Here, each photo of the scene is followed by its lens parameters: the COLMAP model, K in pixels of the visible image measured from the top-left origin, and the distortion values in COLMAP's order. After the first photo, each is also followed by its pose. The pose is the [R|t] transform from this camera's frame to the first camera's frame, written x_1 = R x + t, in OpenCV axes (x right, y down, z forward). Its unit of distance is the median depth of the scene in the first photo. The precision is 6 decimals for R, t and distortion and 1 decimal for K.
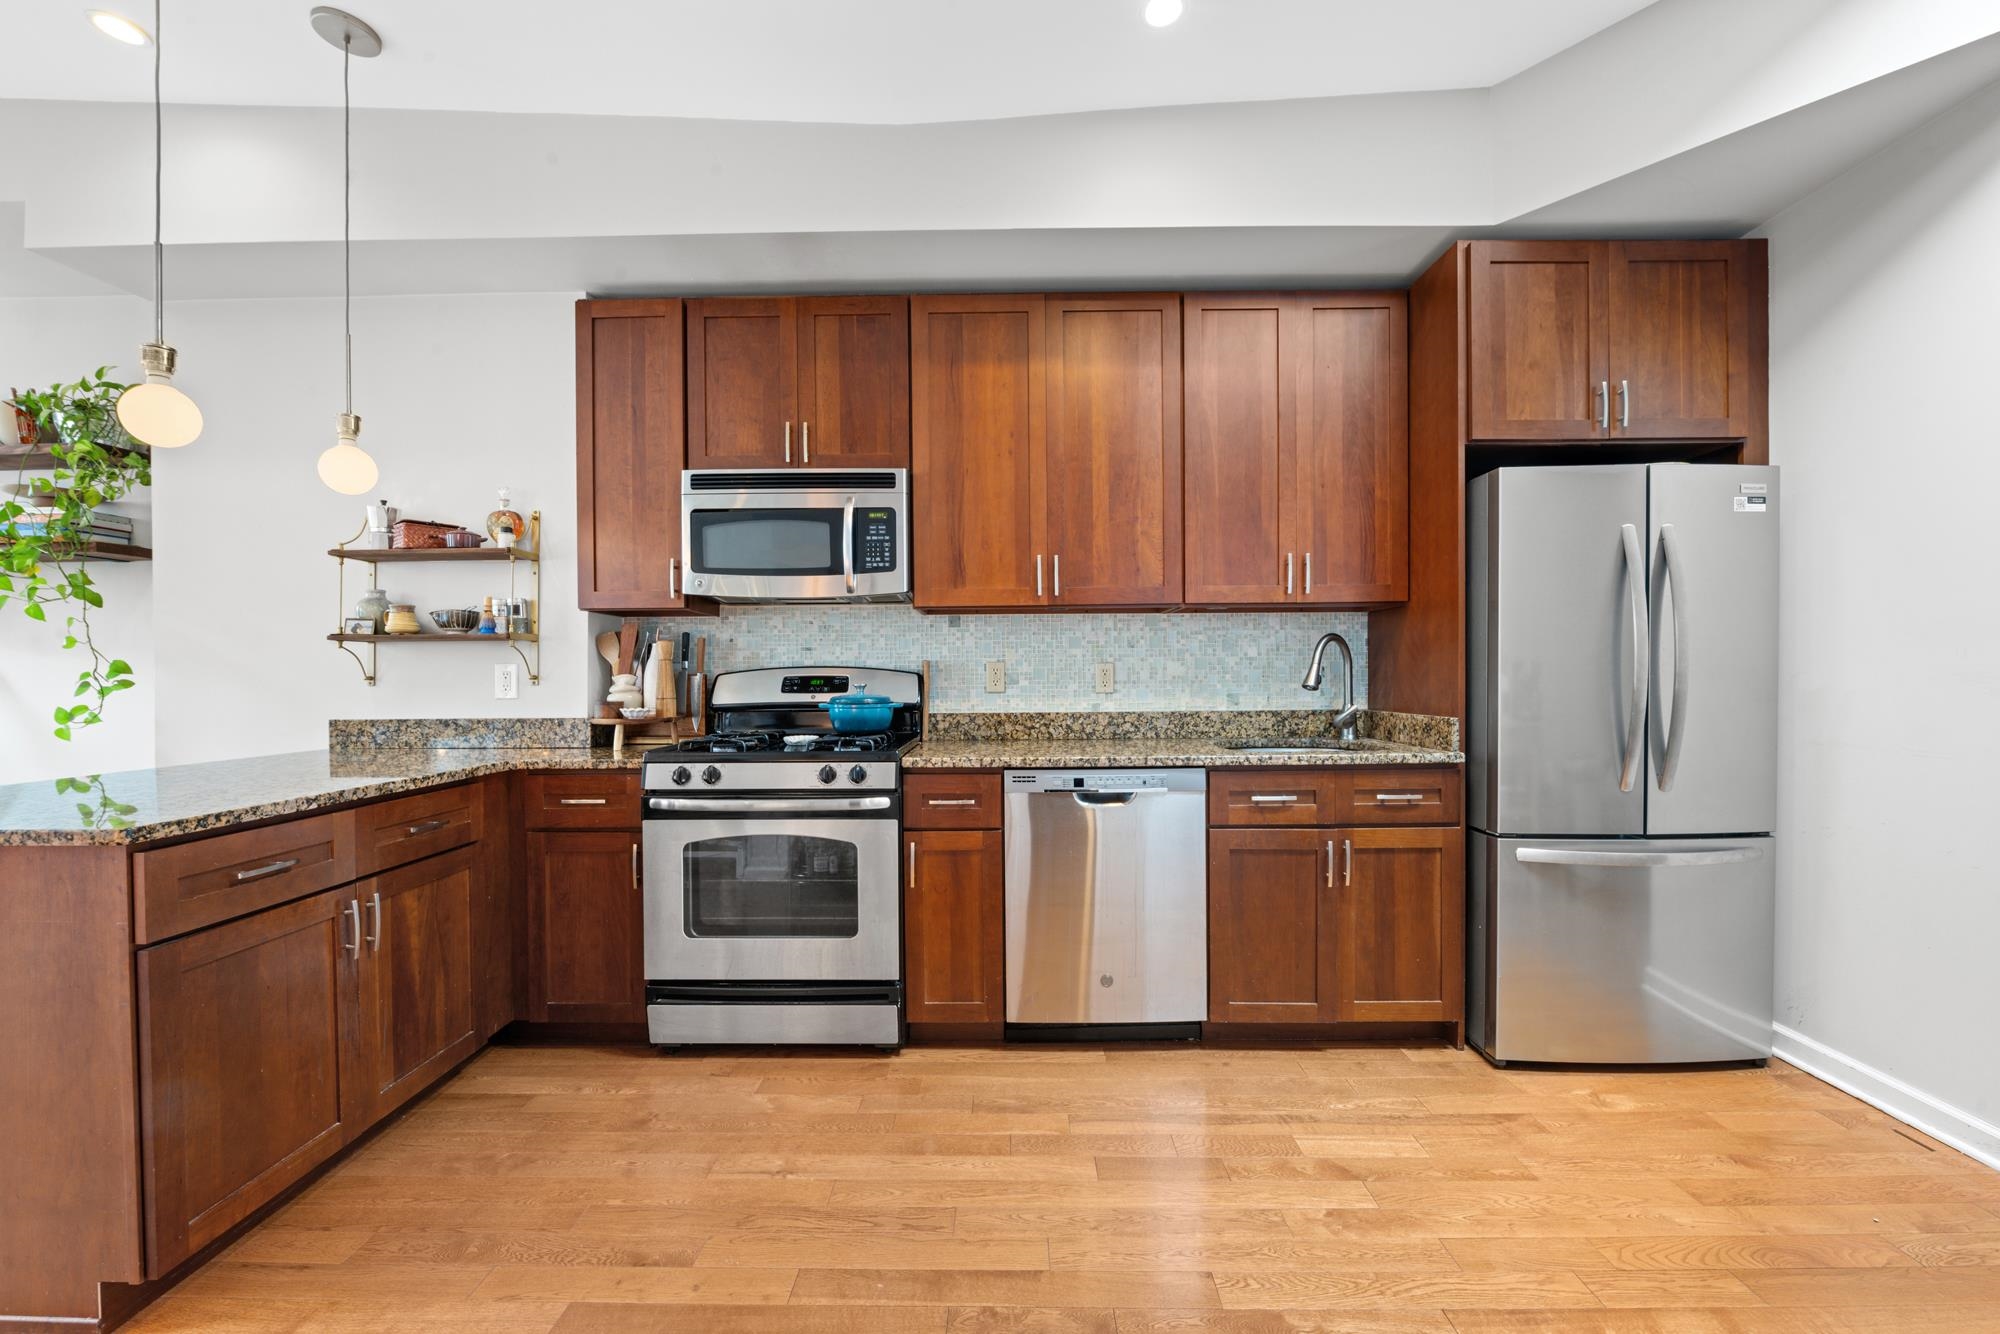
lens RADIAL K [[807.8, 0, 996.6], [0, 807.8, 681.0], [0, 0, 1]] dist [-0.006157, -0.001067]
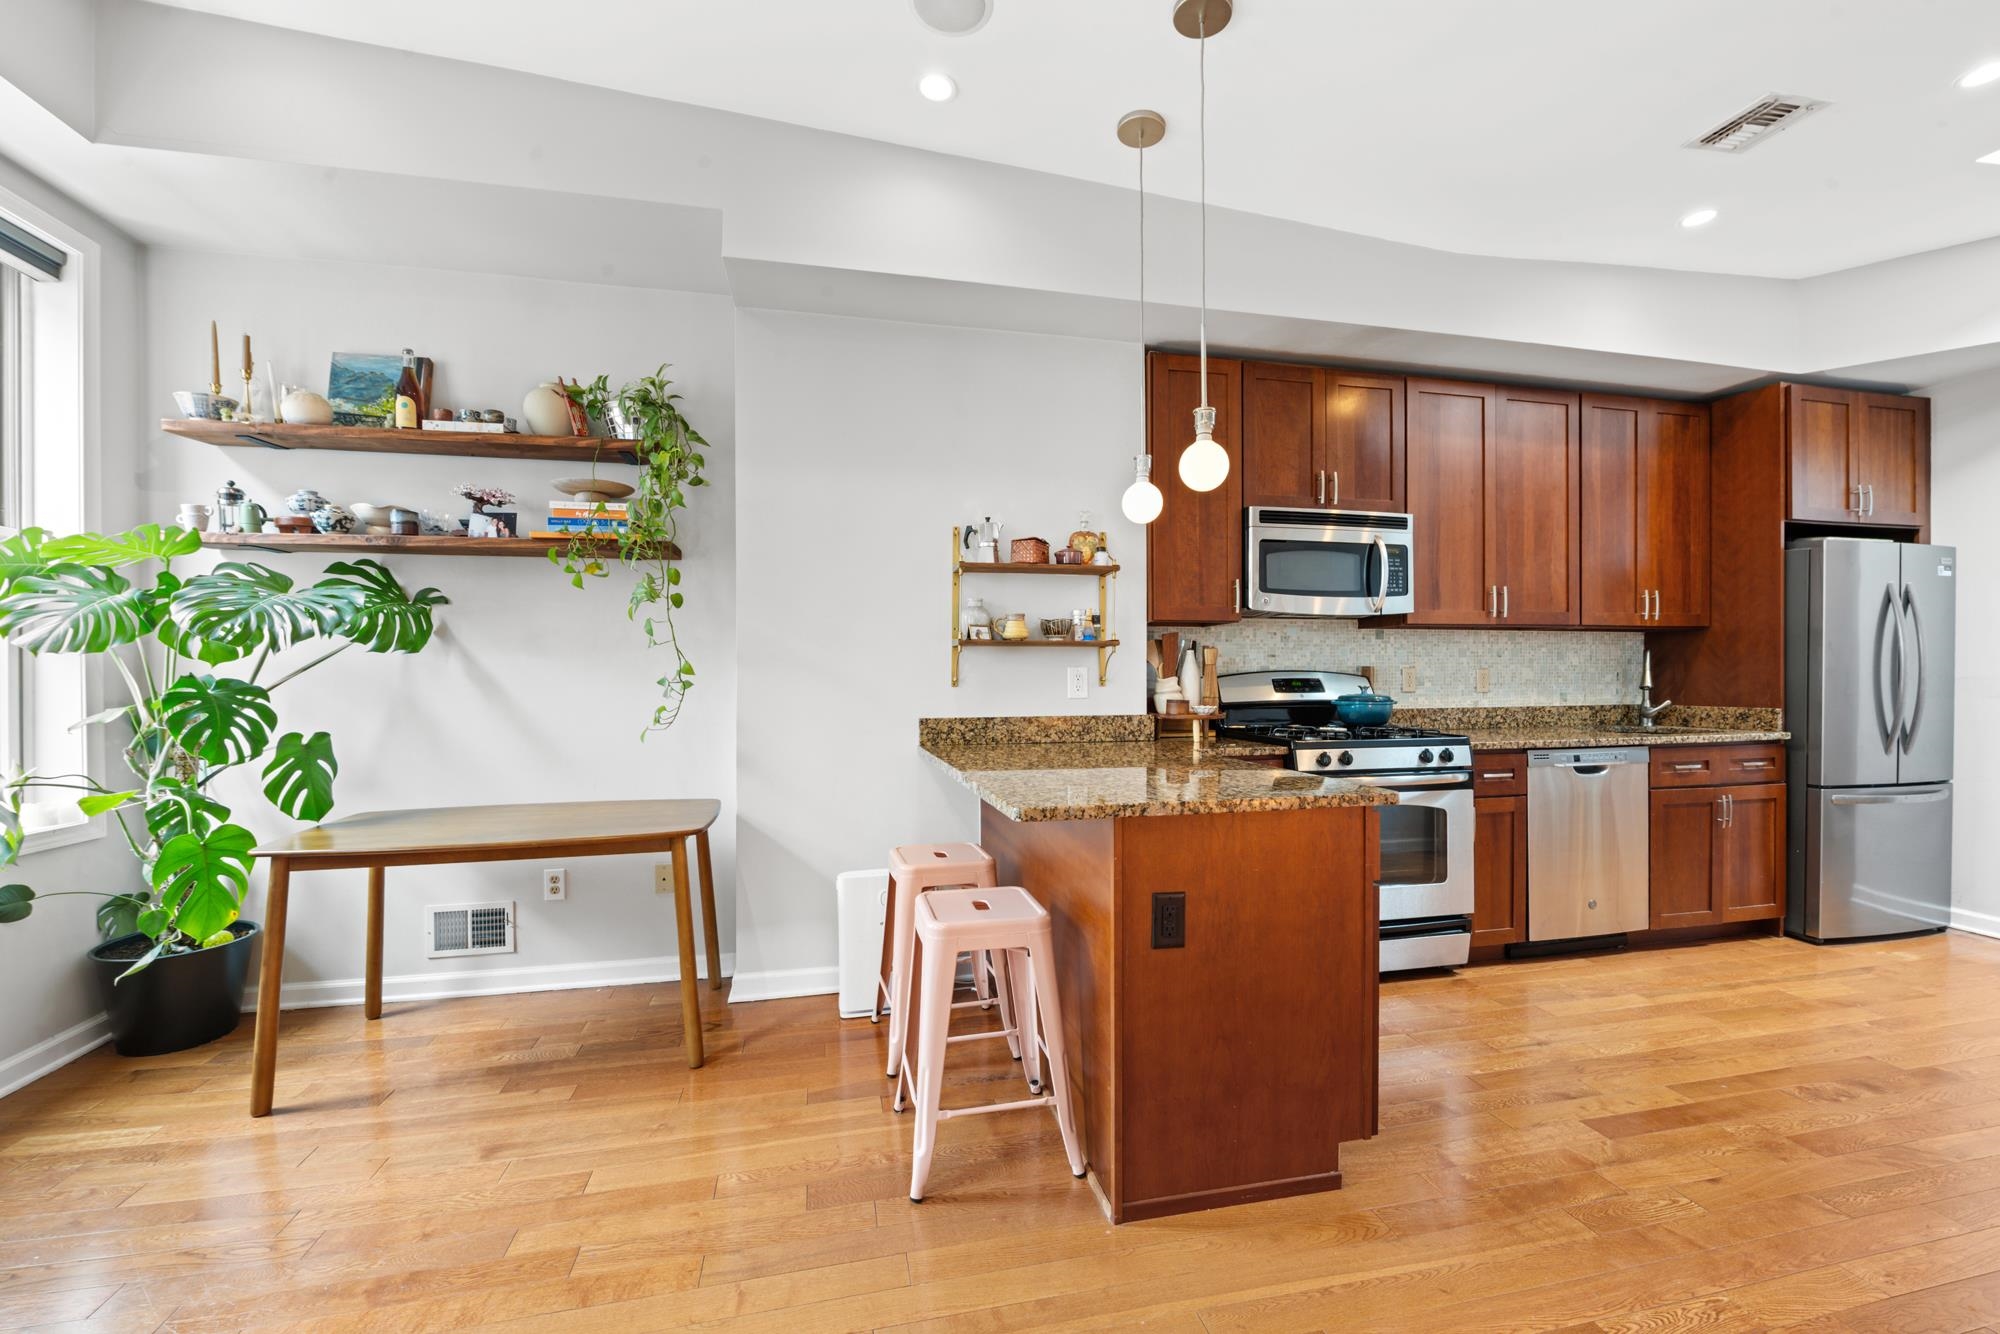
lens RADIAL K [[807.8, 0, 999.3], [0, 807.8, 679.8], [0, 0, 1]] dist [-0.006157, -0.001067]
pose [[0.972579, 0.001989, 0.232564, -1.039512], [-0.001464, 0.999996, -0.002429, -0.000924], [-0.232568, 0.002022, 0.972578, -0.076061]]
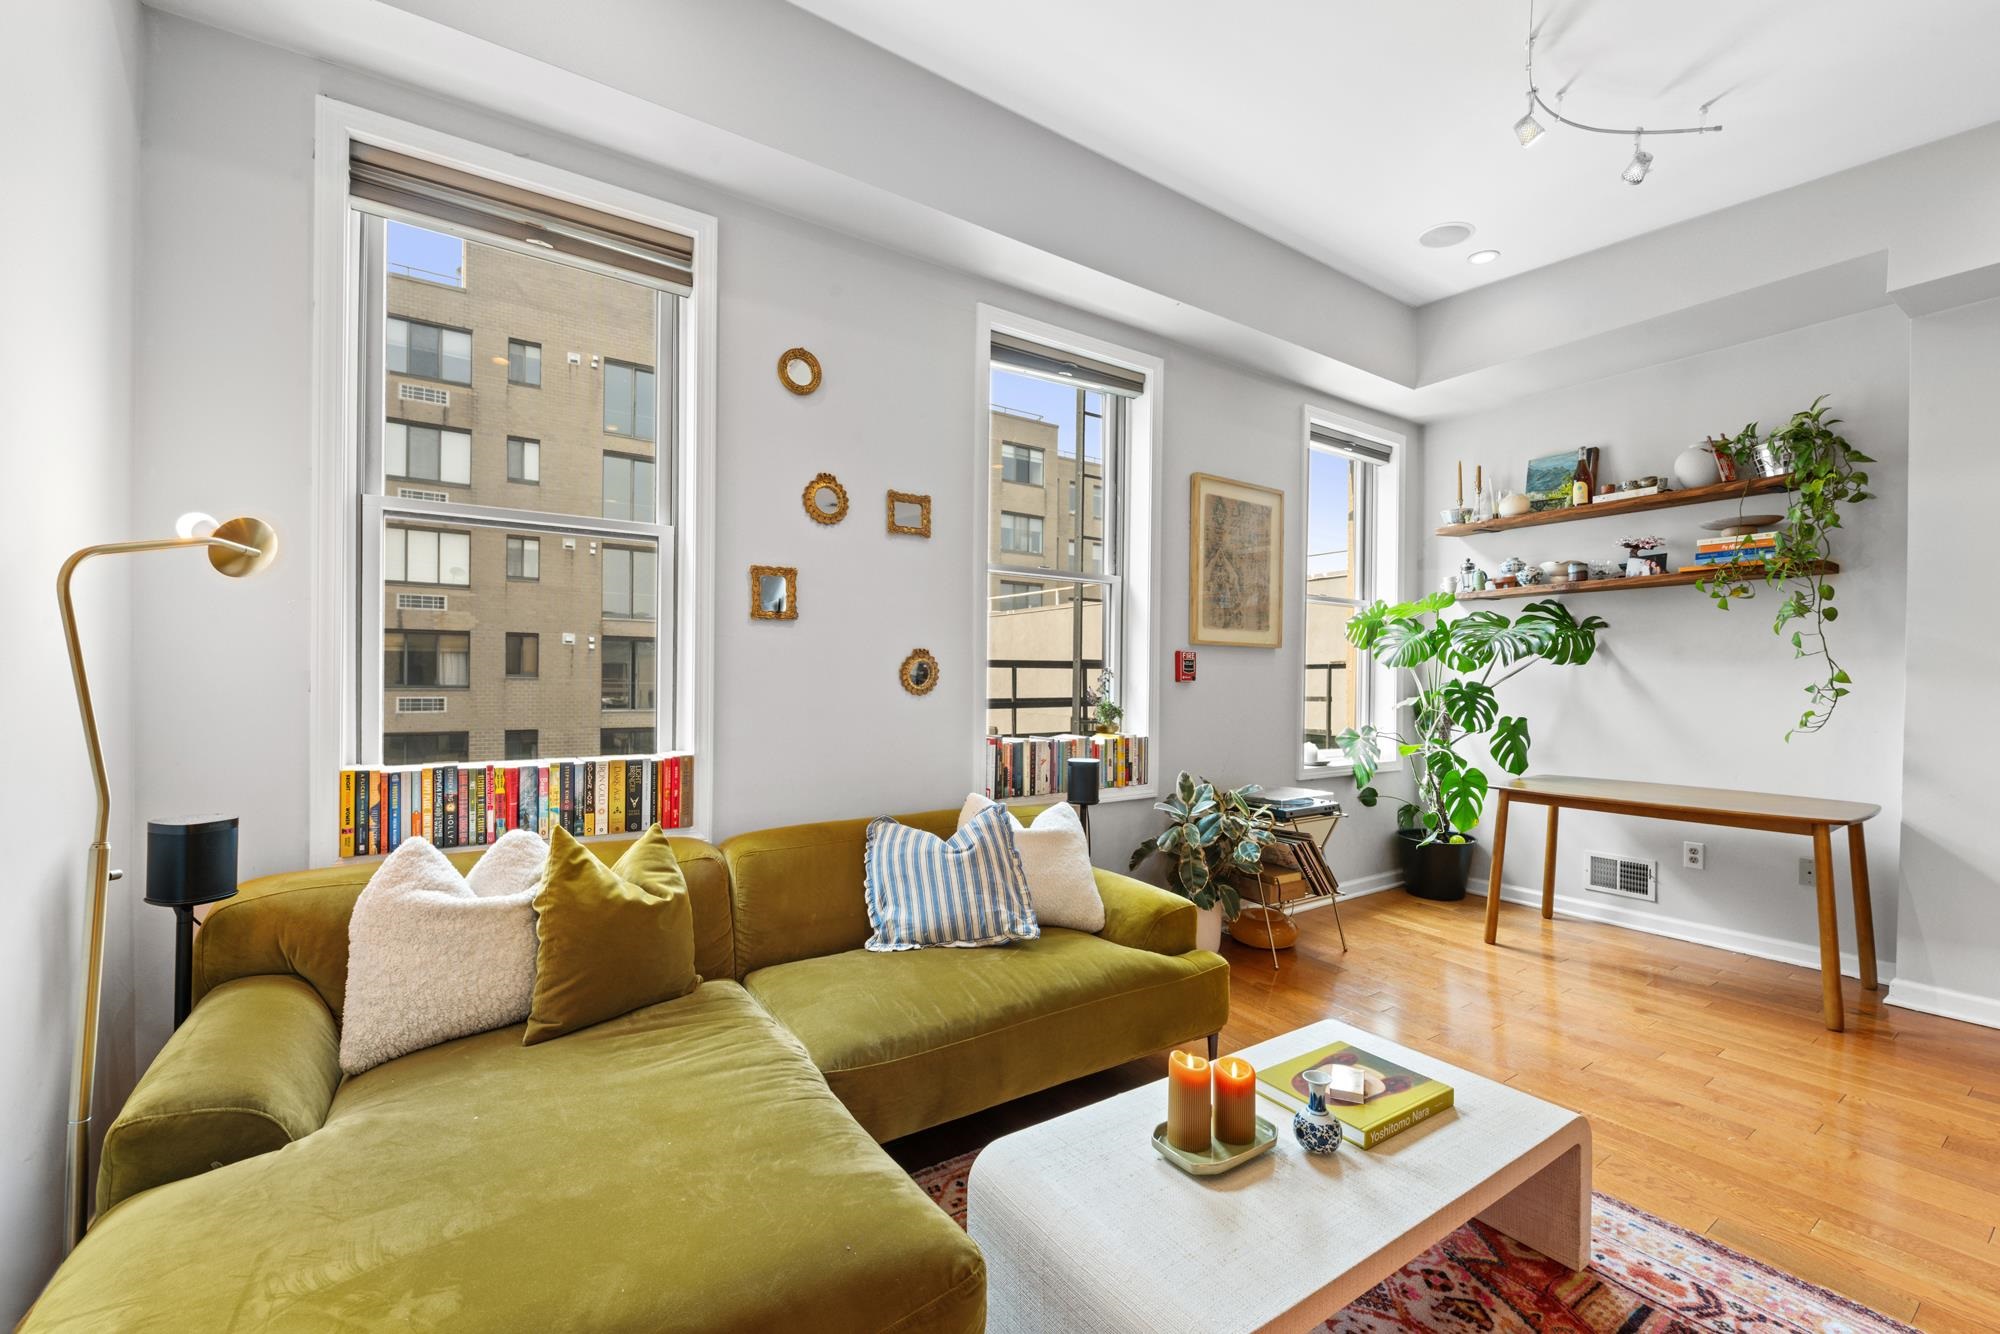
lens RADIAL K [[807.8, 0, 1008.4], [0, 807.8, 687.1], [0, 0, 1]] dist [-0.006157, -0.001067]
pose [[0.567067, 0.020034, -0.823428, -0.924619], [-0.018196, 0.999765, 0.011793, 0.004954], [0.823471, 0.008296, 0.567298, -0.564777]]
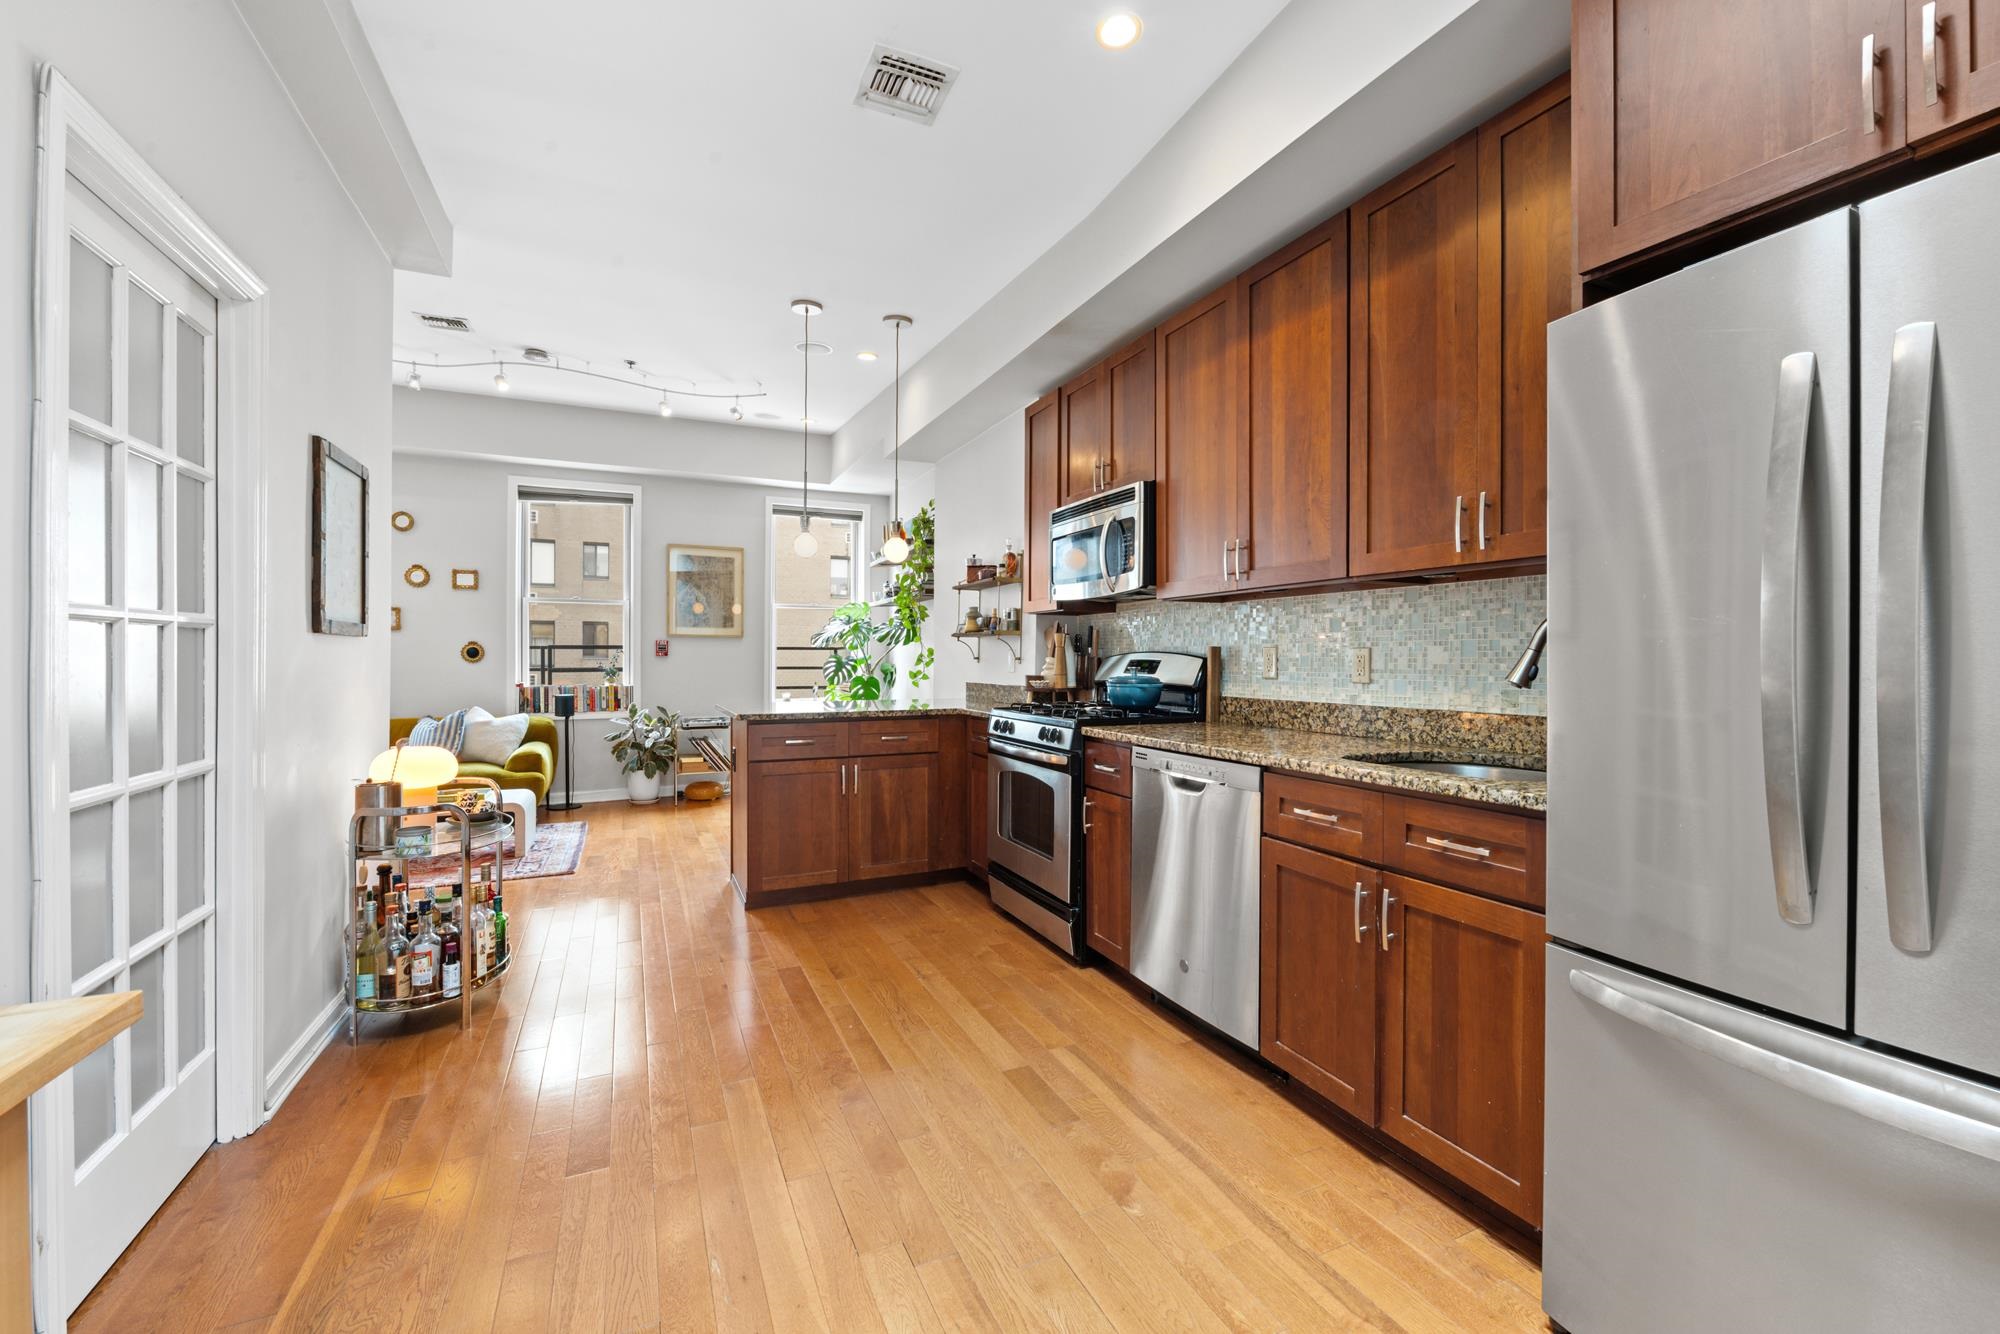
lens RADIAL K [[807.8, 0, 993.5], [0, 807.8, 662.5], [0, 0, 1]] dist [-0.006157, -0.001067]
pose [[0.424169, 0.013659, -0.905480, 0.851016], [-0.013203, 0.999873, 0.008897, -0.010737], [0.905487, 0.008182, 0.424295, 0.321448]]
